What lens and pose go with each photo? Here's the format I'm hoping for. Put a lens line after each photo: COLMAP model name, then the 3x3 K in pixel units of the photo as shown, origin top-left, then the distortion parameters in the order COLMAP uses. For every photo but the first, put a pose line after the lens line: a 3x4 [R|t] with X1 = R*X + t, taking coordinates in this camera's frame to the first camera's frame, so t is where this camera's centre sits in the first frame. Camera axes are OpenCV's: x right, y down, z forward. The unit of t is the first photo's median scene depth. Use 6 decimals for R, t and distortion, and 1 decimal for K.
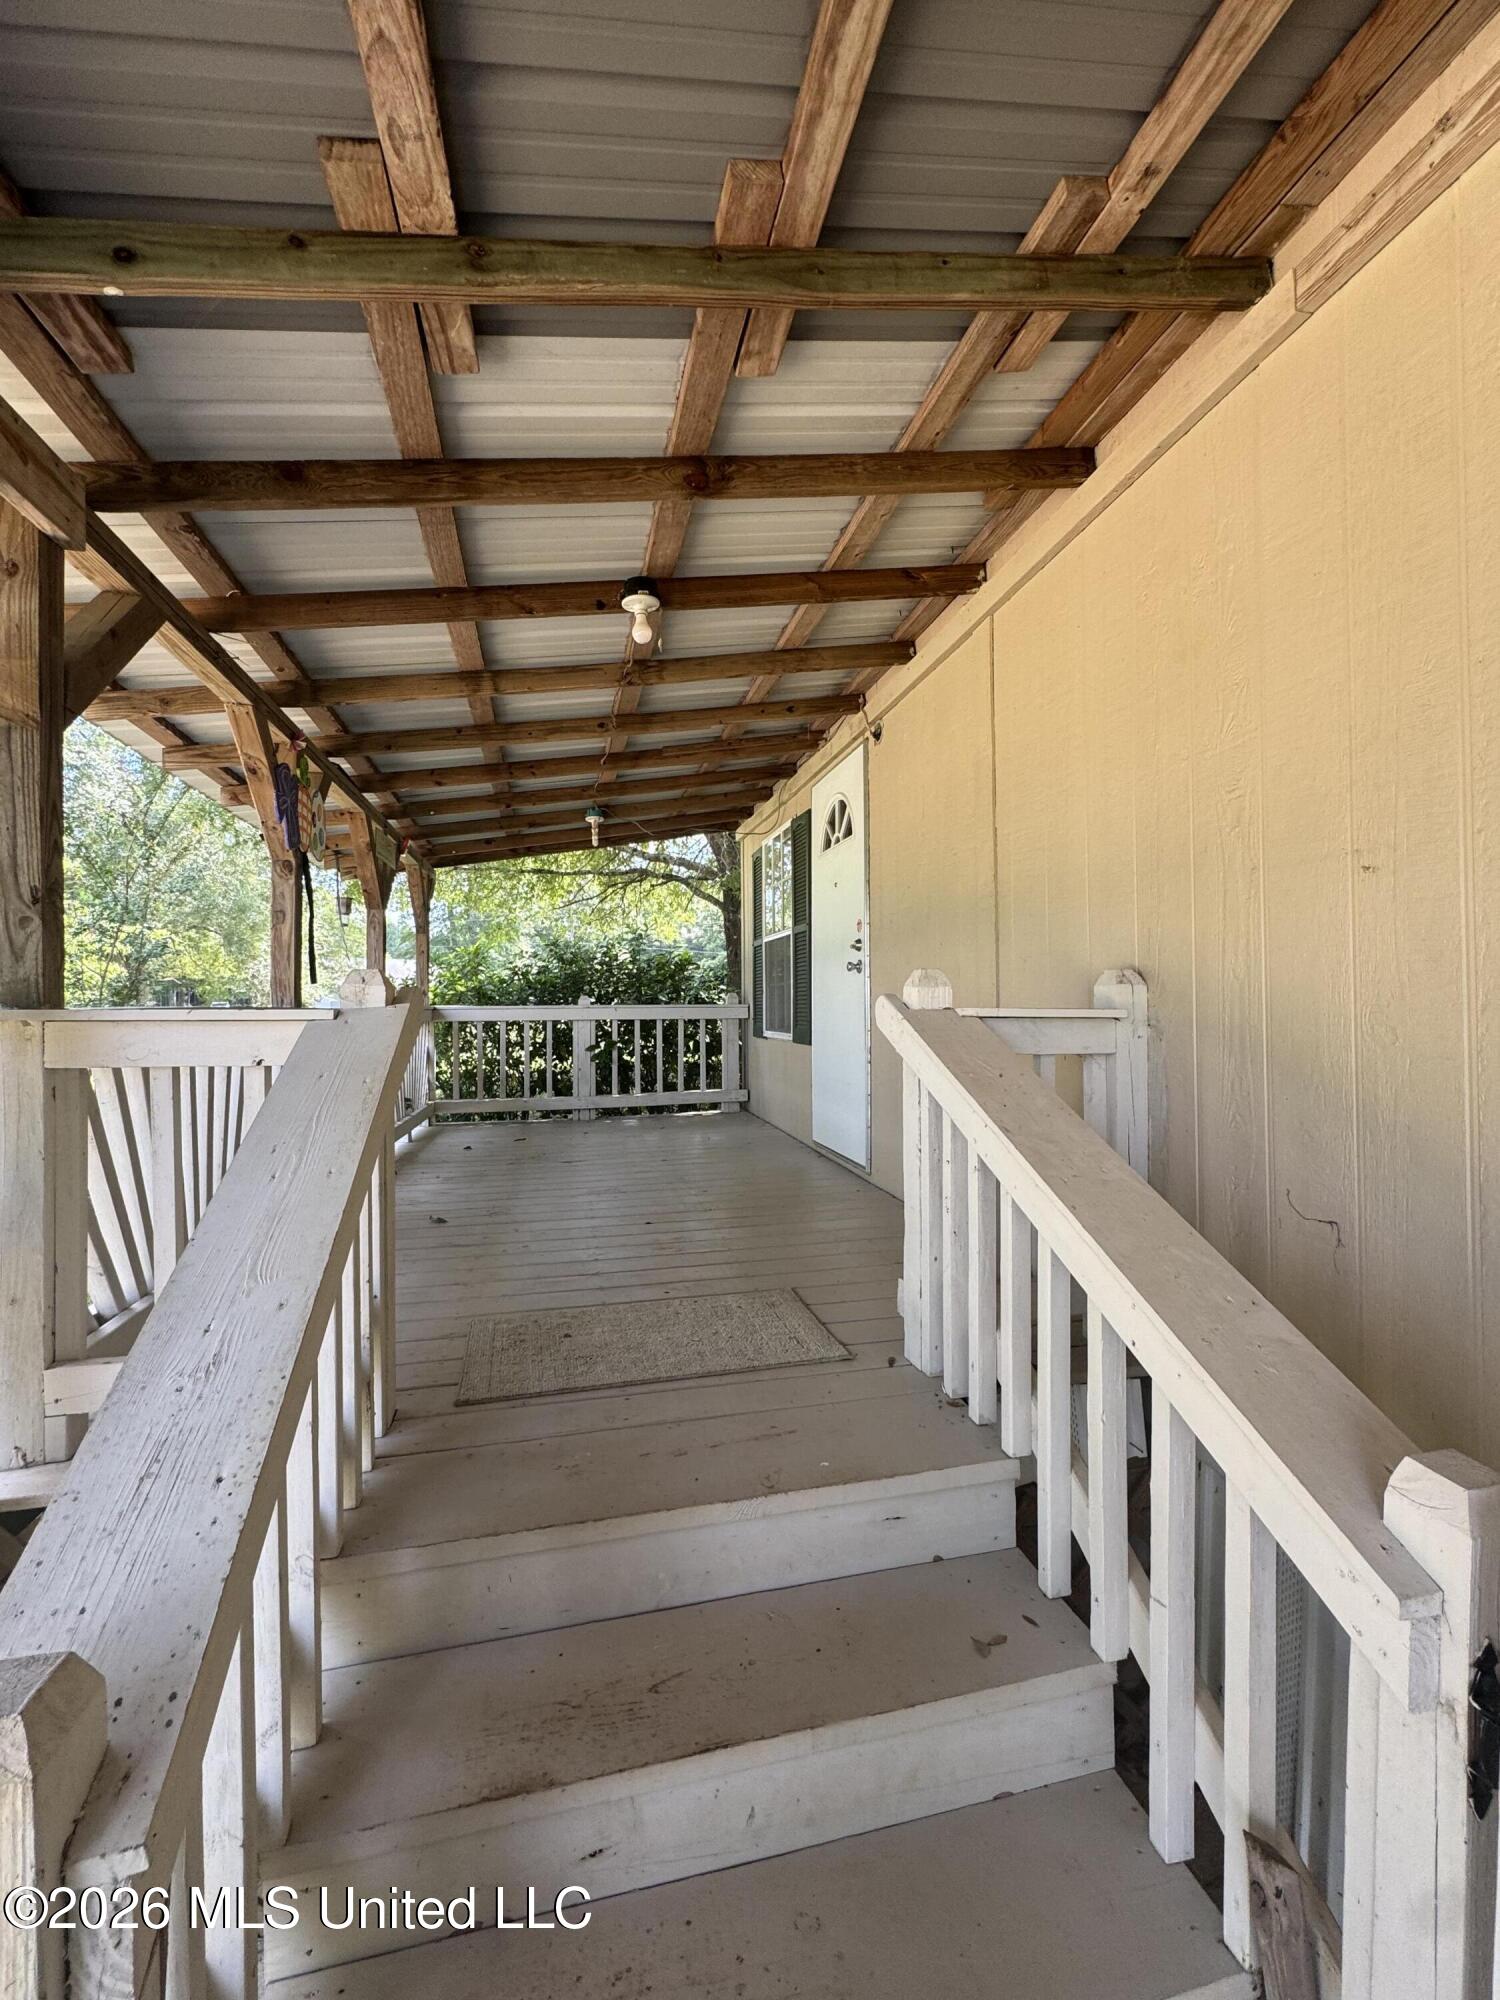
lens RADIAL K [[868.0, 0, 750.0], [0, 868.0, 1000.0], [0, 0, 1]] dist [-0.000702, -0.000025]
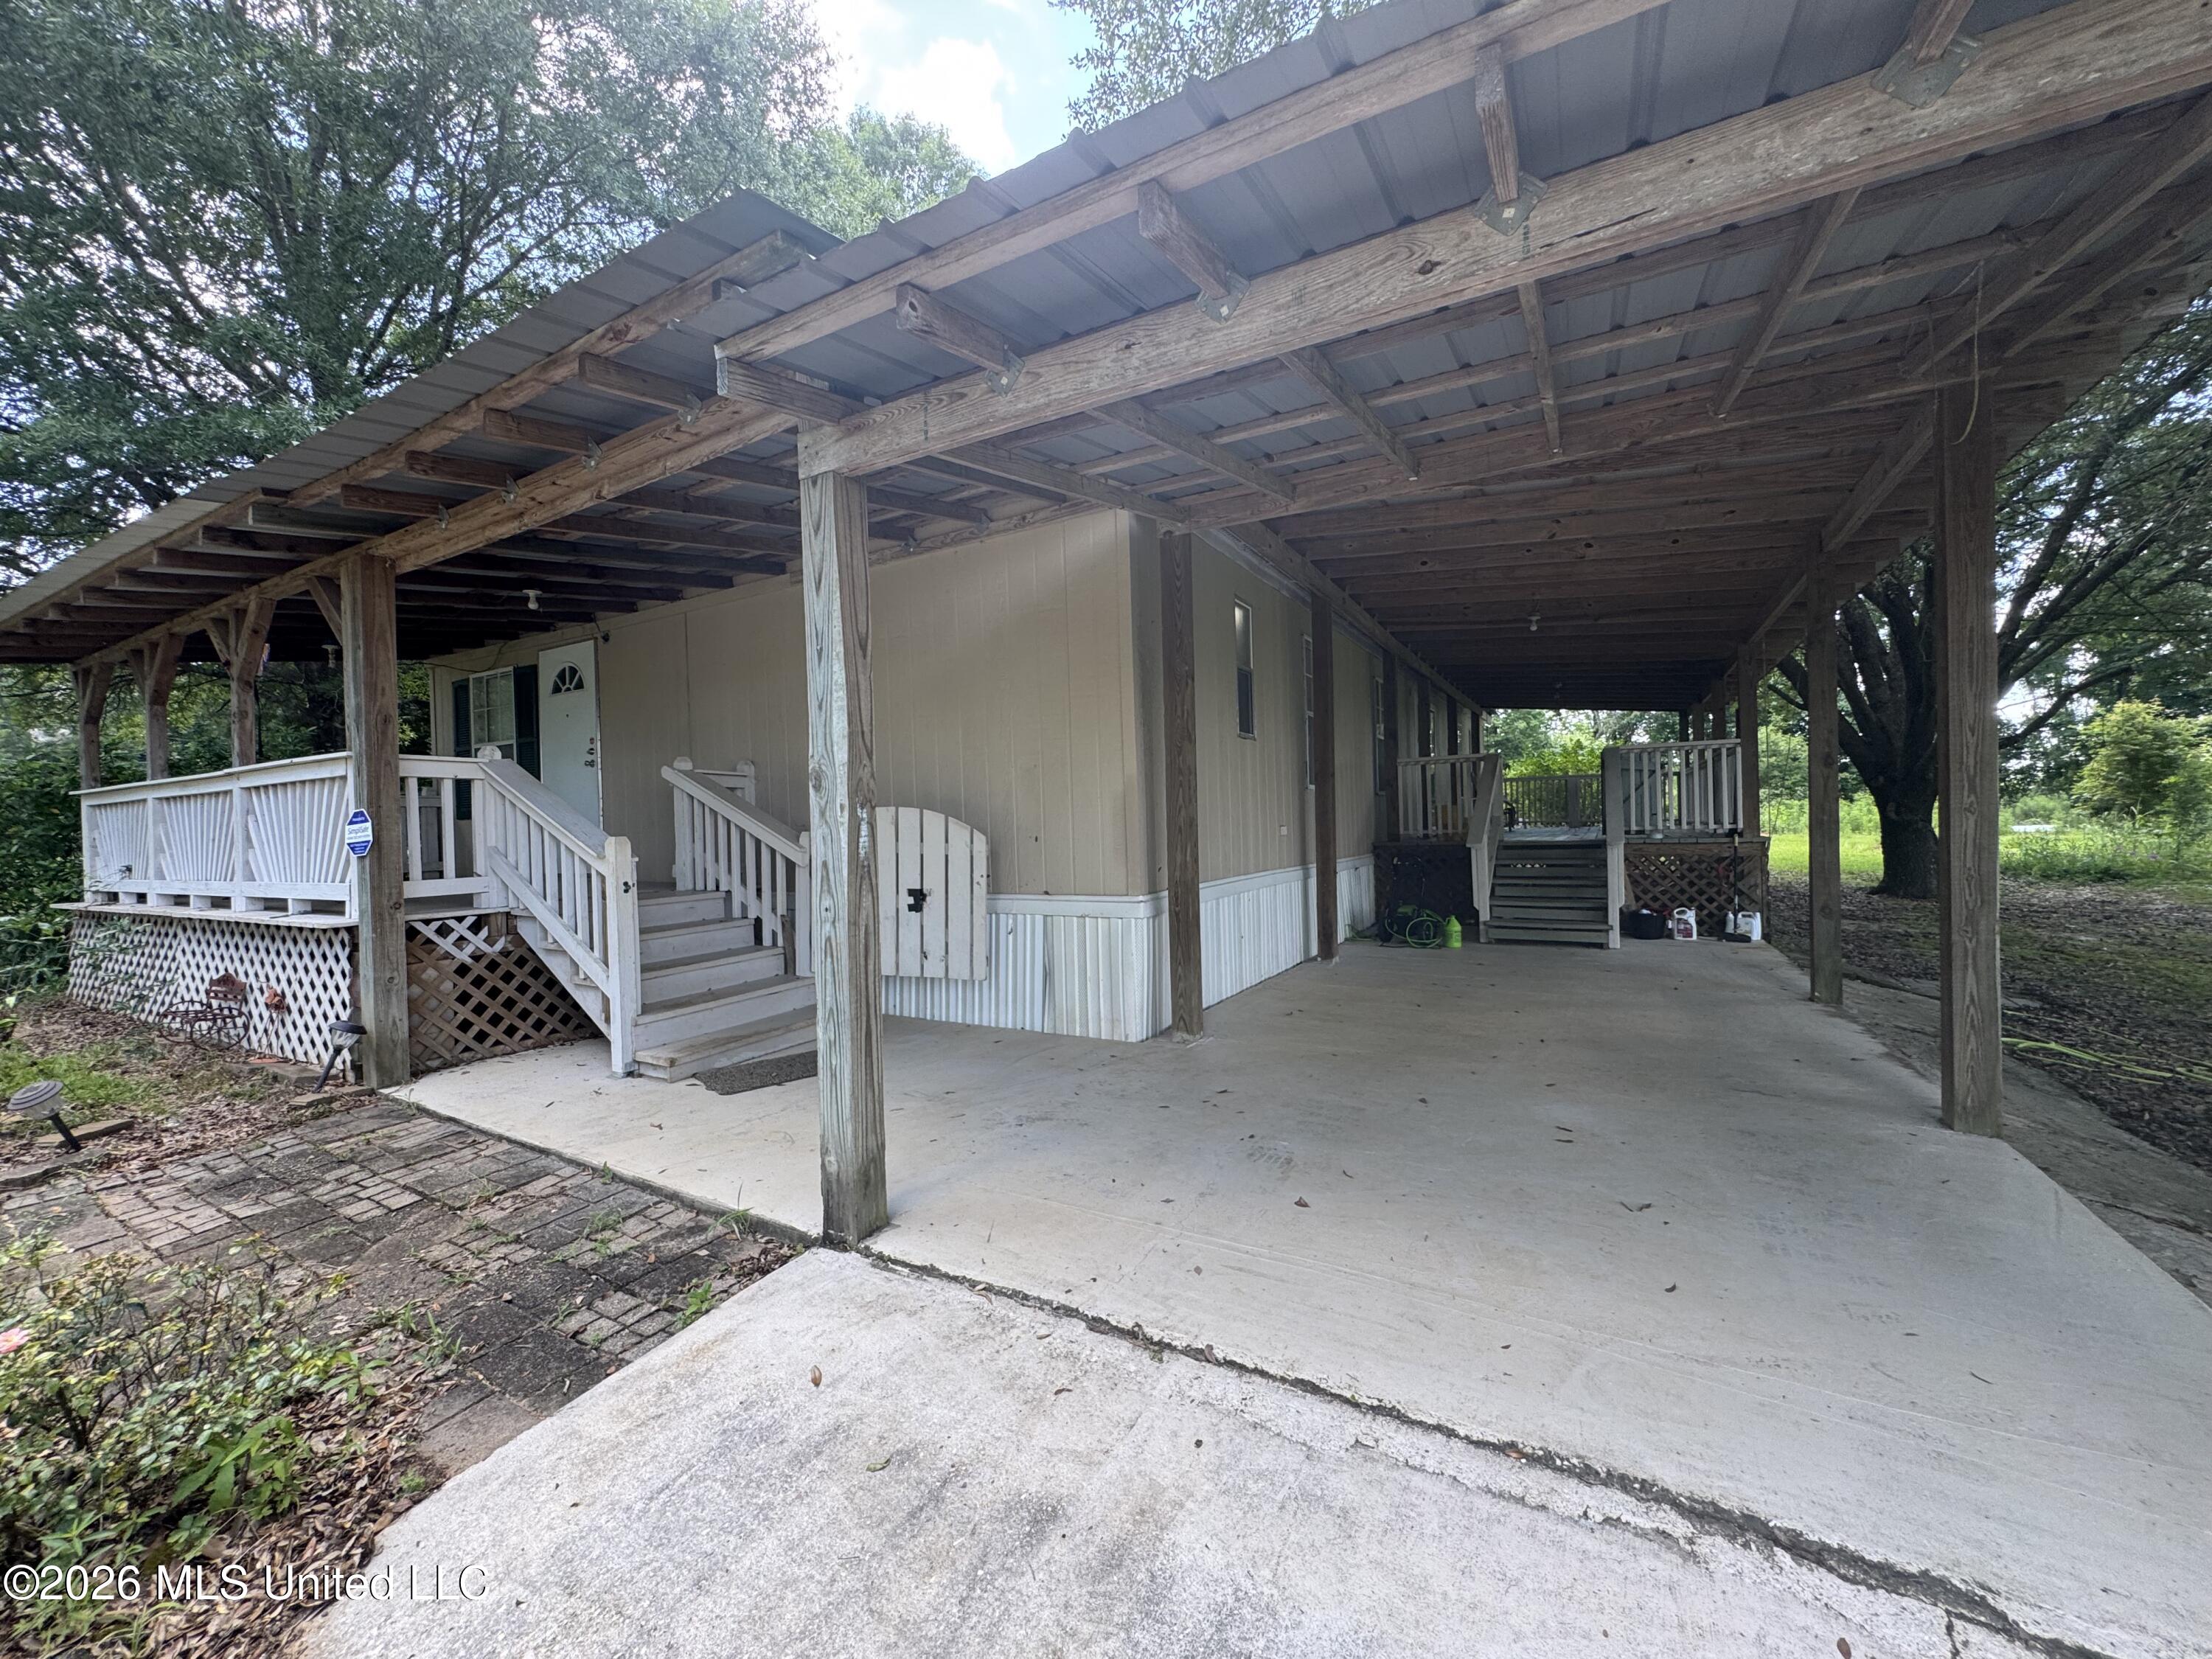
lens RADIAL K [[884.8, 0, 1106.0], [0, 884.8, 829.5], [0, 0, 1]] dist [0.000771, 0.000735]
pose [[0.680314, -0.023343, 0.732549, -0.510741], [0.026474, 0.999623, 0.007268, 0.115909], [-0.732443, 0.014449, 0.680675, -1.045681]]
